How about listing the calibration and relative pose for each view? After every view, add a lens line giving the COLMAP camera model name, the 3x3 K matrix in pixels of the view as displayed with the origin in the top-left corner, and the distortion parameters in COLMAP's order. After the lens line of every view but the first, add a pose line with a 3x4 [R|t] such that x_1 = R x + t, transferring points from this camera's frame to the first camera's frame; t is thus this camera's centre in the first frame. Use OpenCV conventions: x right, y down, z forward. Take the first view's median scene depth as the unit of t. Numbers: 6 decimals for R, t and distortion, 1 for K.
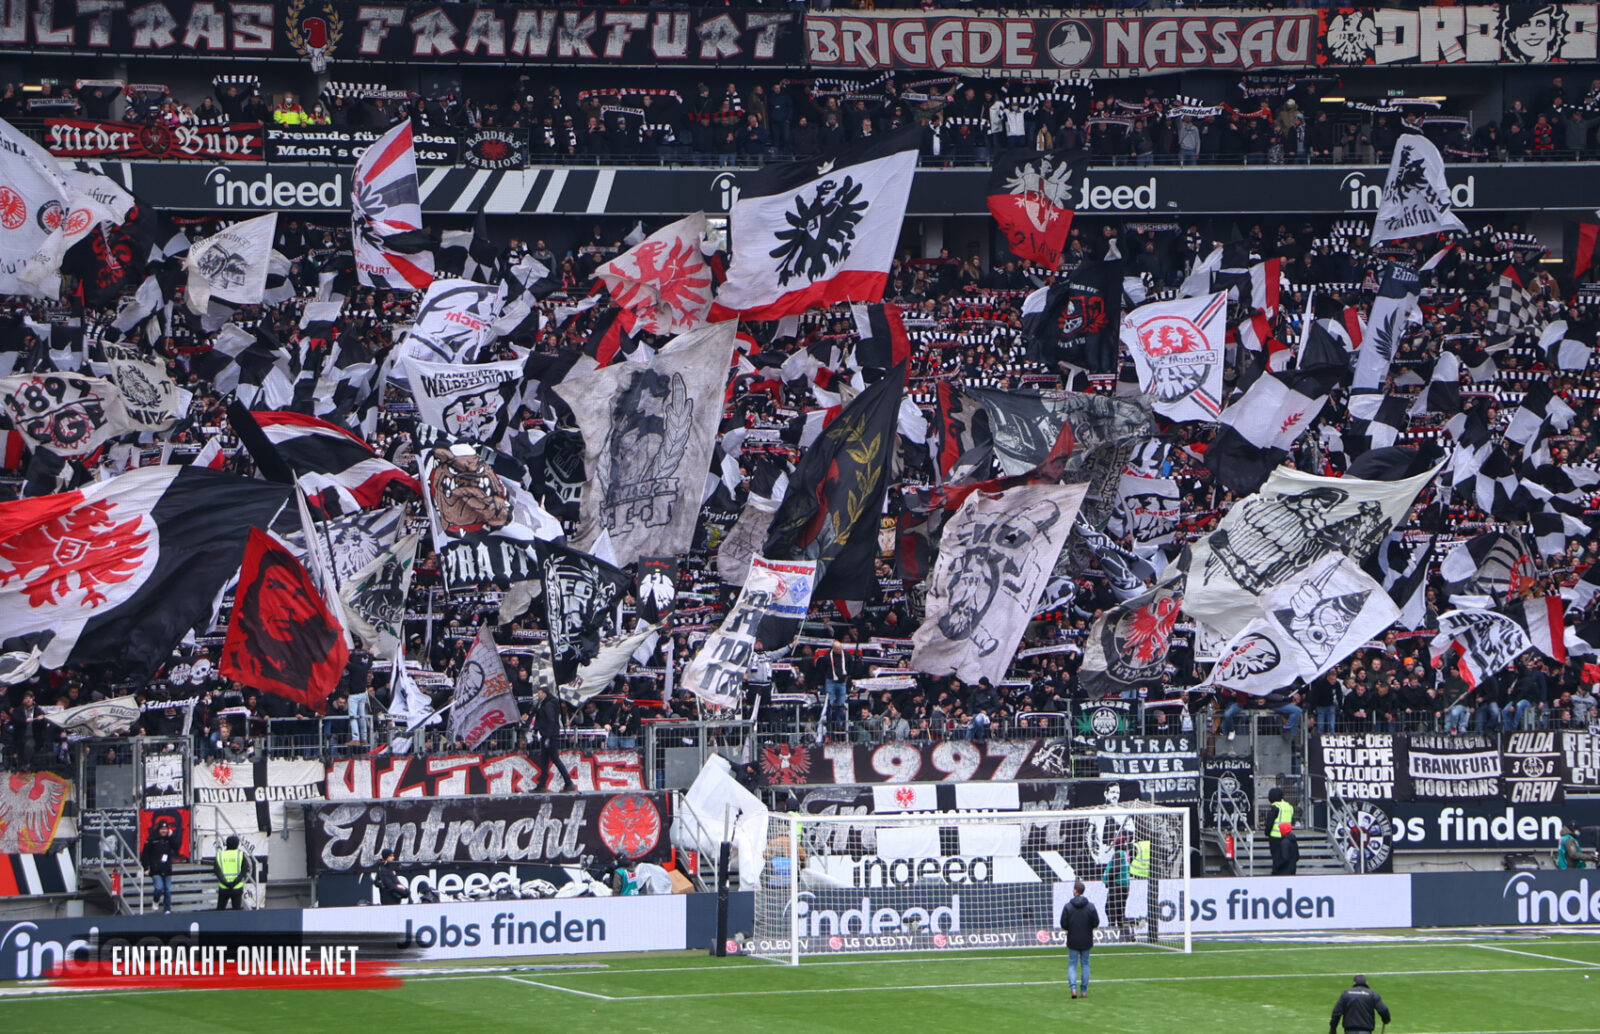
lens RADIAL K [[7720.2, 0, 799.9], [0, 7720.2, 550.8], [0, 0, 1]] dist [1.494807, 10.502258]
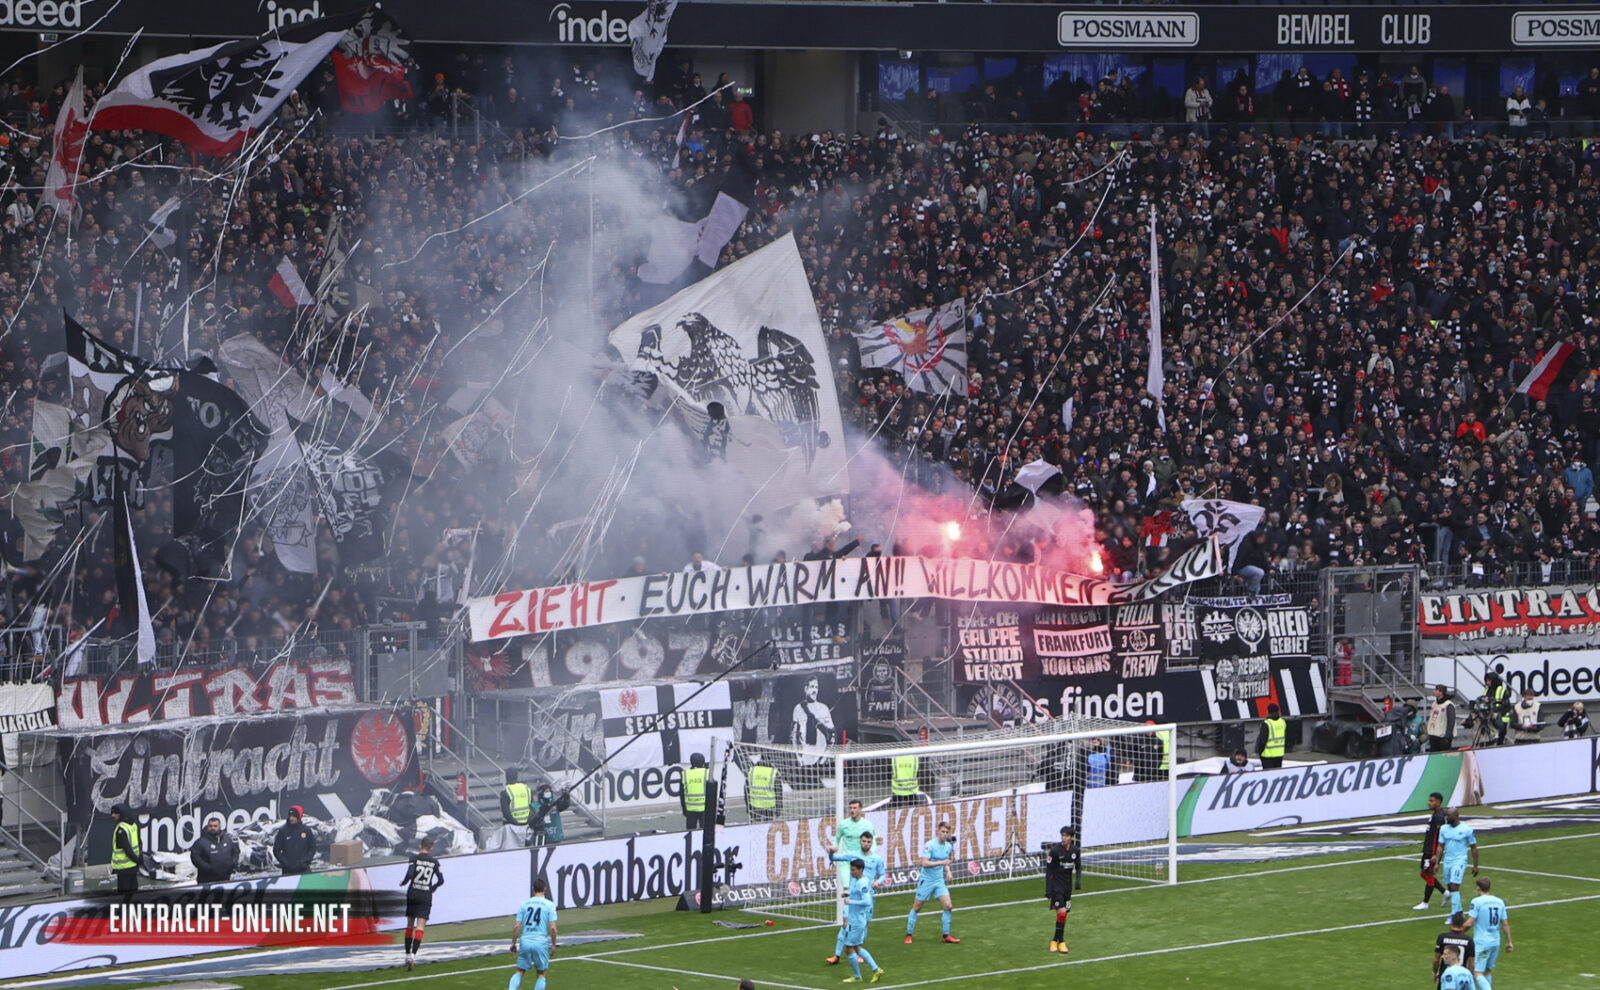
lens RADIAL K [[6189.1, 0, 824.1], [0, 6189.1, 563.2], [0, 0, 1]] dist [0.864494, 2.145231]
pose [[0.919248, -0.019155, 0.393213, -0.241083], [0.002082, 0.999038, 0.043799, -0.015215], [-0.393674, -0.039444, 0.918403, 0.321113]]
